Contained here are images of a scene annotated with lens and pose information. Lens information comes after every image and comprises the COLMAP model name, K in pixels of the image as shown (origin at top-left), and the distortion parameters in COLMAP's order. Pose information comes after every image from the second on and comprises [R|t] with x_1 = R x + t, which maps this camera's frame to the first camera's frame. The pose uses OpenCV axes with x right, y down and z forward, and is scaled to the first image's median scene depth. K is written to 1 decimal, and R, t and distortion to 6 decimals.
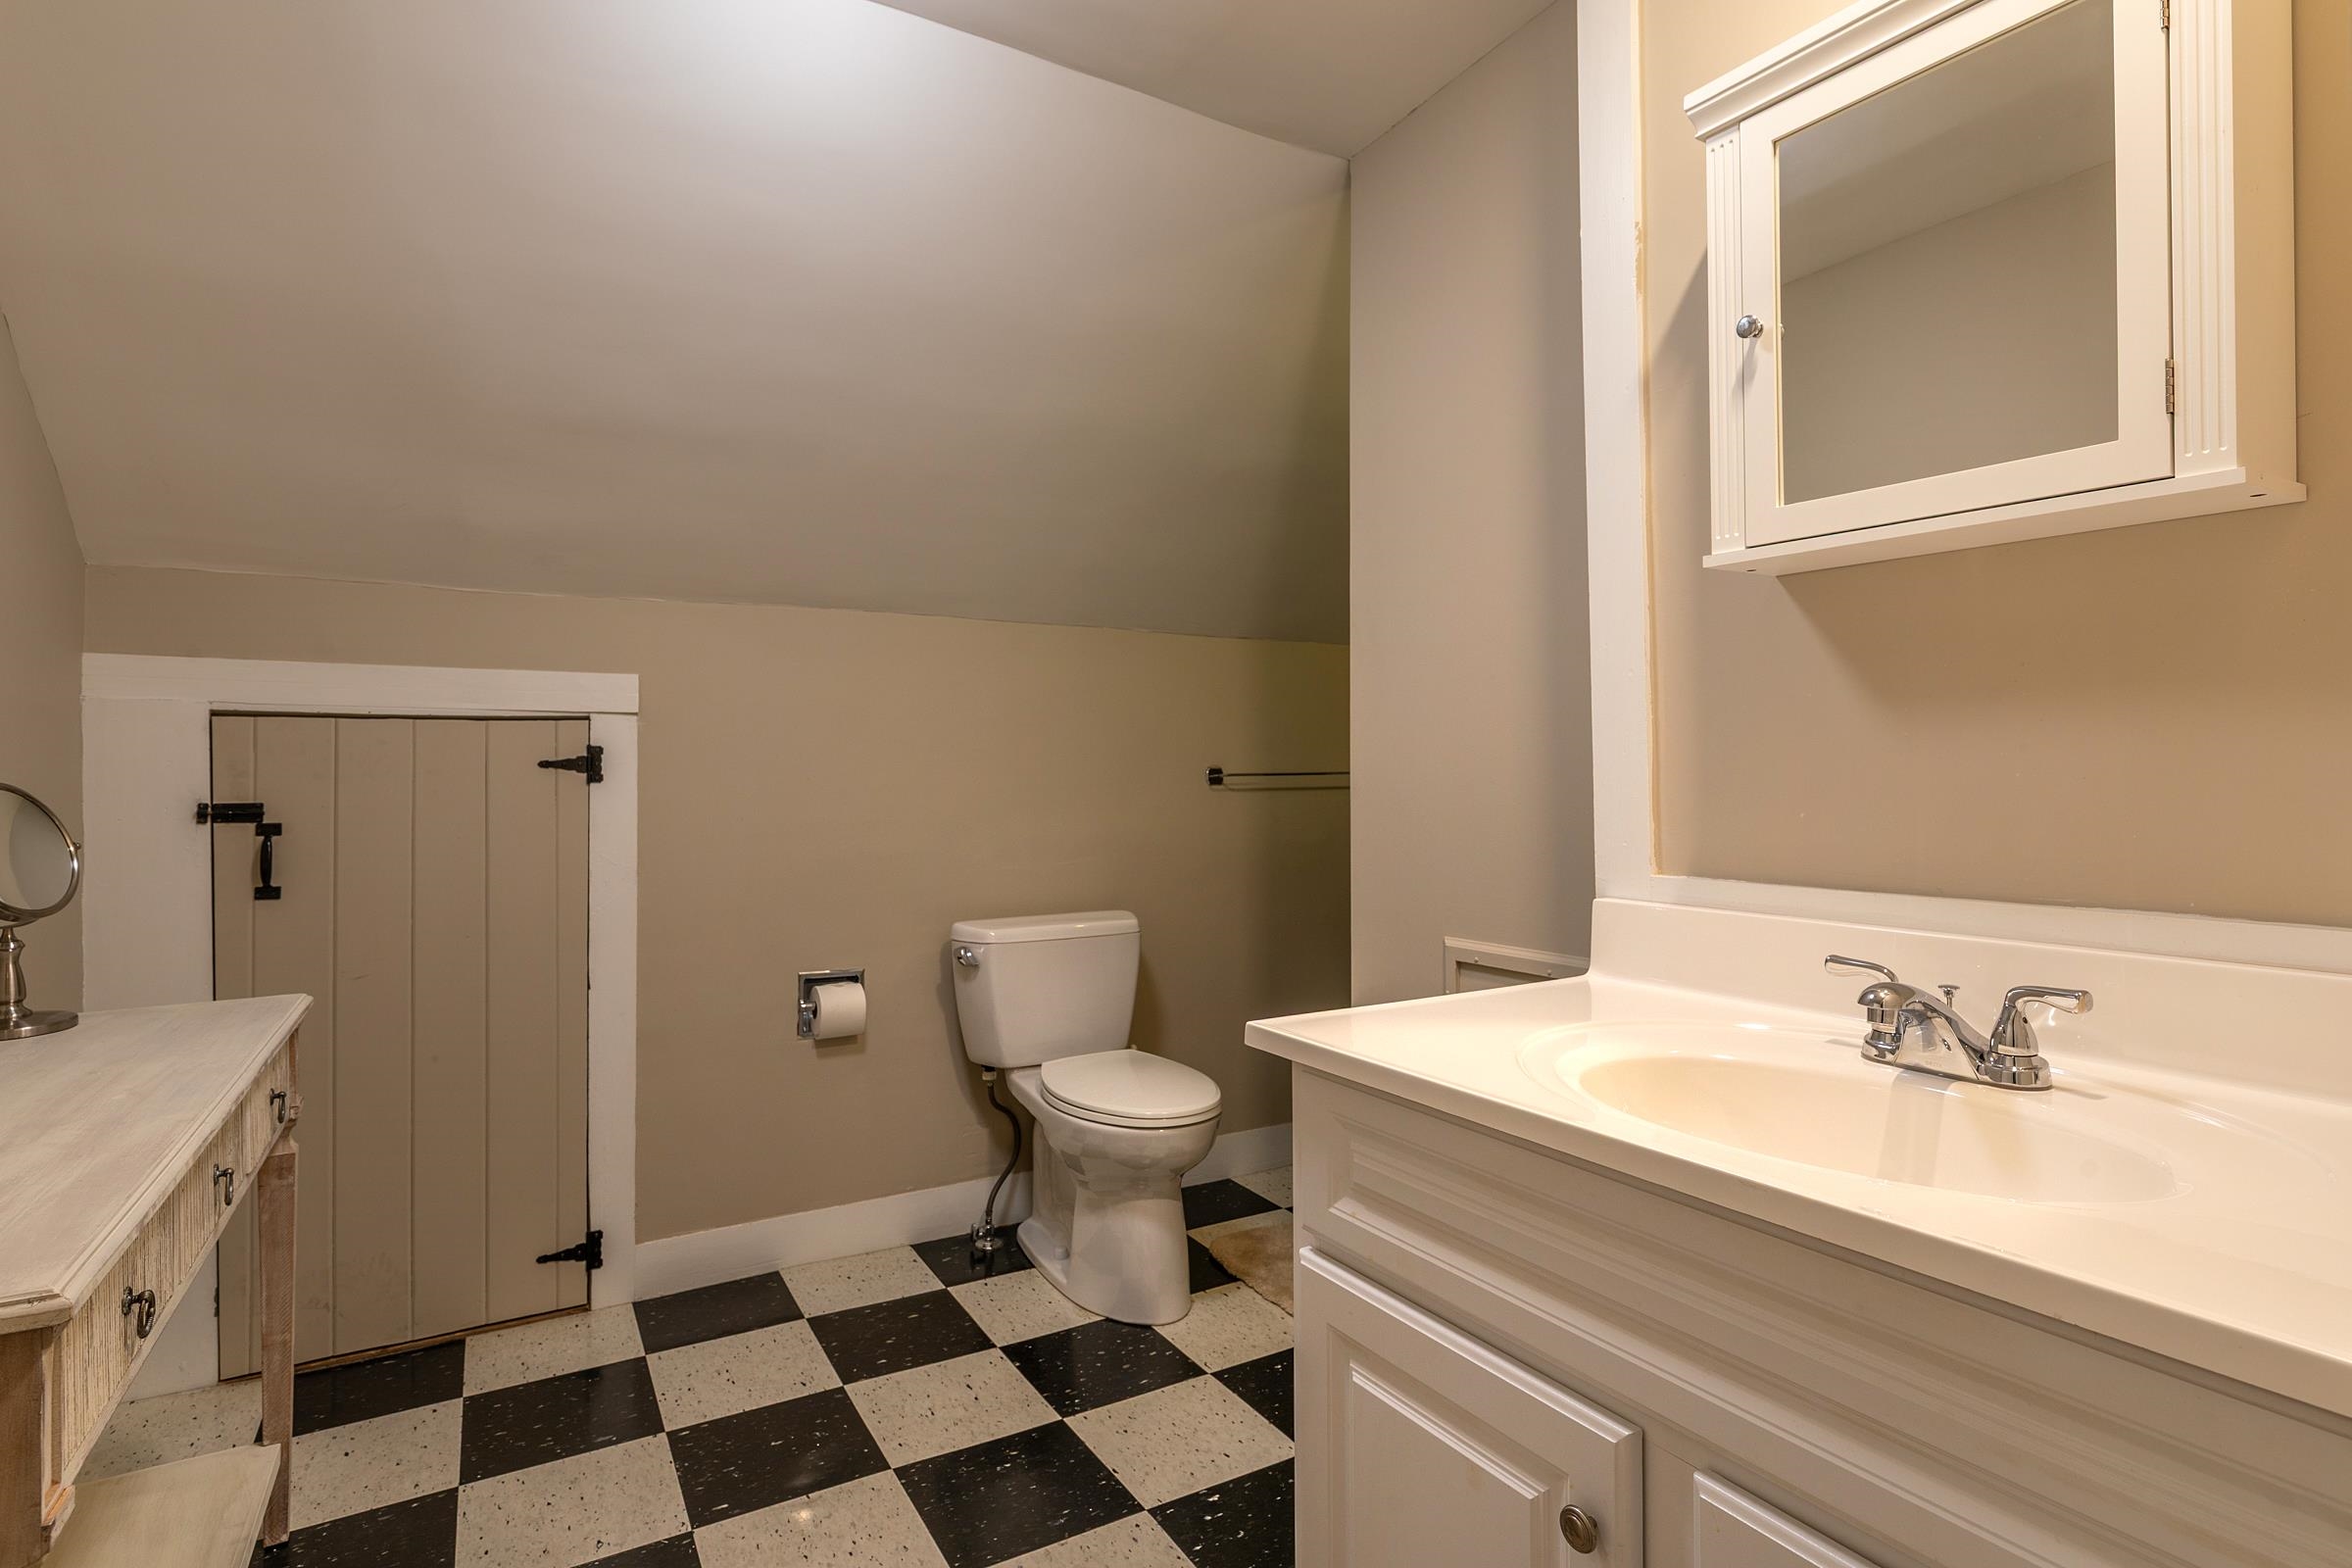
lens RADIAL K [[1172.5, 0, 1171.0], [0, 1172.5, 765.0], [0, 0, 1]] dist [-0.001260, -0.000383]
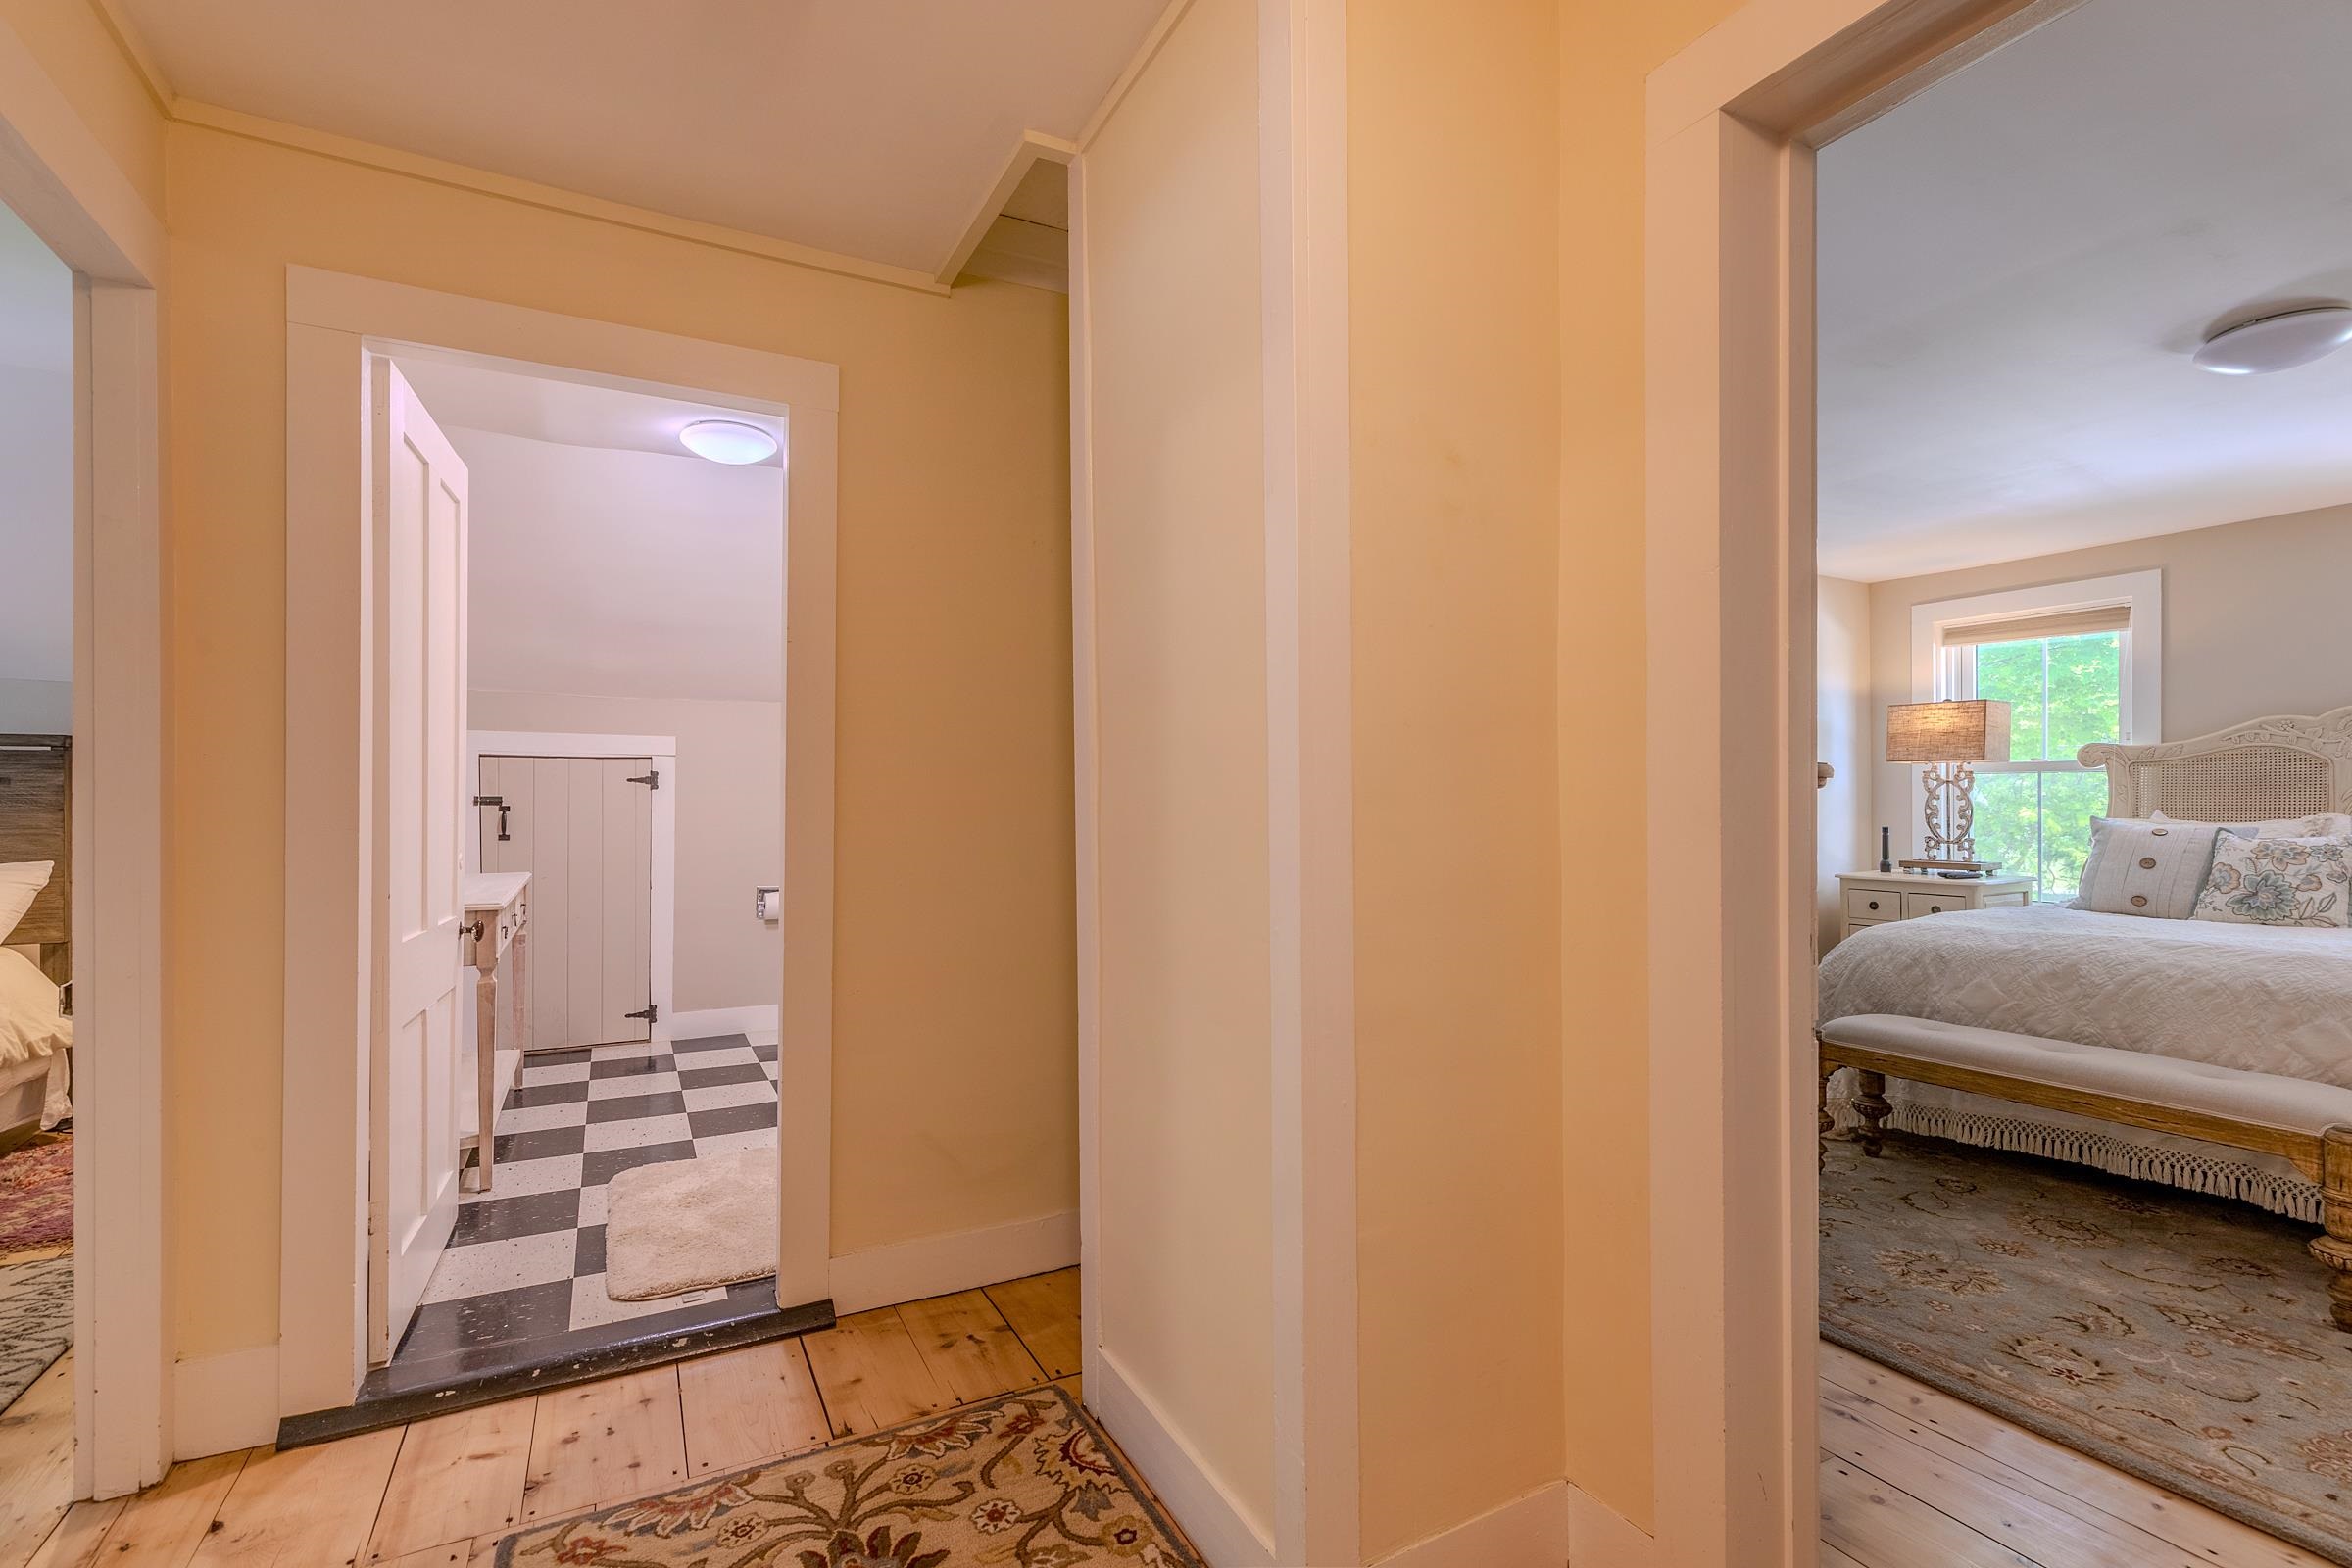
lens RADIAL K [[1067.0, 0, 1176.7], [0, 1067.0, 797.5], [0, 0, 1]] dist [0.004644, 0.000744]
pose [[0.999604, 0.006879, -0.027277, 0.484730], [-0.006714, 0.999959, 0.006142, 0.012137], [0.027318, -0.005956, 0.999609, -0.863999]]
